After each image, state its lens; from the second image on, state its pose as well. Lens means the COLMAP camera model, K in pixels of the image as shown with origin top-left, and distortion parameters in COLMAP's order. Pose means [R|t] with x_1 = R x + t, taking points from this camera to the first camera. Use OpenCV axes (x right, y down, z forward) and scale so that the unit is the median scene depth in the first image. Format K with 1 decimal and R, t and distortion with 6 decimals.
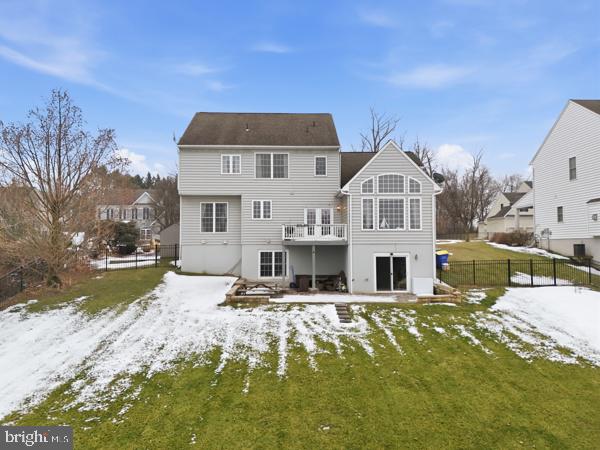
lens RADIAL K [[438.1, 0, 300.0], [0, 438.1, 225.0], [0, 0, 1]] dist [0.114992, -0.131463]
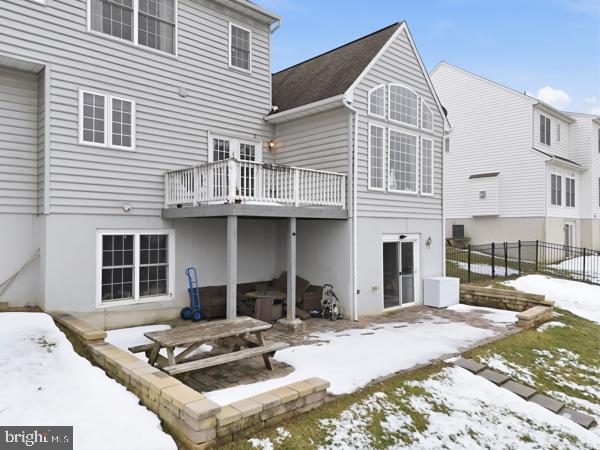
lens RADIAL K [[438.1, 0, 300.0], [0, 438.1, 225.0], [0, 0, 1]] dist [0.114992, -0.131463]
pose [[0.741593, 0.012623, 0.670731, -0.218504], [-0.033555, 0.999269, 0.018295, 0.040663], [-0.670010, -0.036074, 0.741475, 0.610617]]
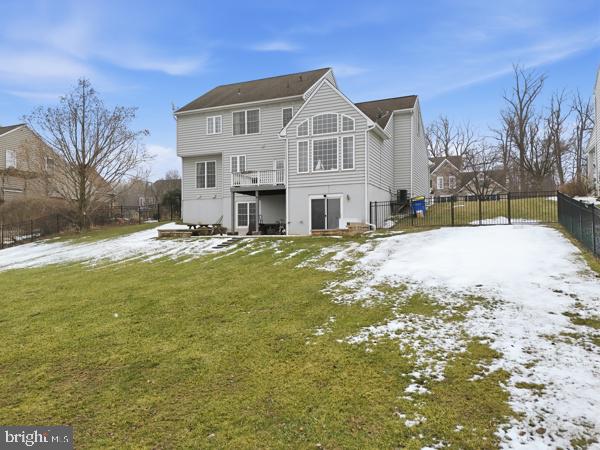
lens RADIAL K [[438.1, 0, 300.0], [0, 438.1, 225.0], [0, 0, 1]] dist [0.114992, -0.131463]
pose [[0.906166, -0.013656, -0.422702, 0.507924], [0.019490, 0.999765, 0.009484, 0.107539], [0.422473, -0.016832, 0.906219, 0.079309]]
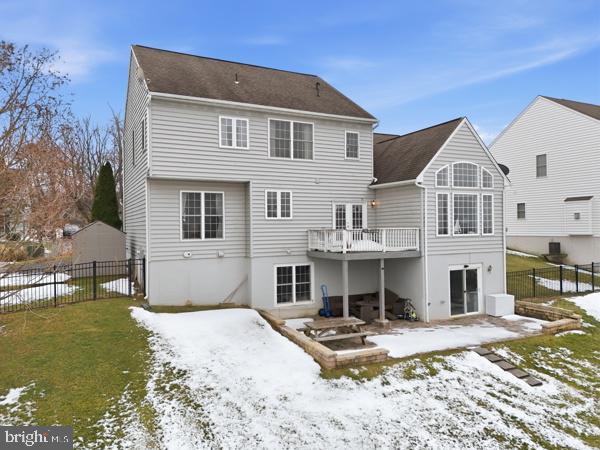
lens RADIAL K [[438.1, 0, 300.0], [0, 438.1, 225.0], [0, 0, 1]] dist [0.114992, -0.131463]
pose [[0.903102, -0.005566, 0.429390, -0.347463], [-0.010722, 0.999312, 0.035504, -0.027759], [-0.429292, -0.036668, 0.902421, 0.377288]]
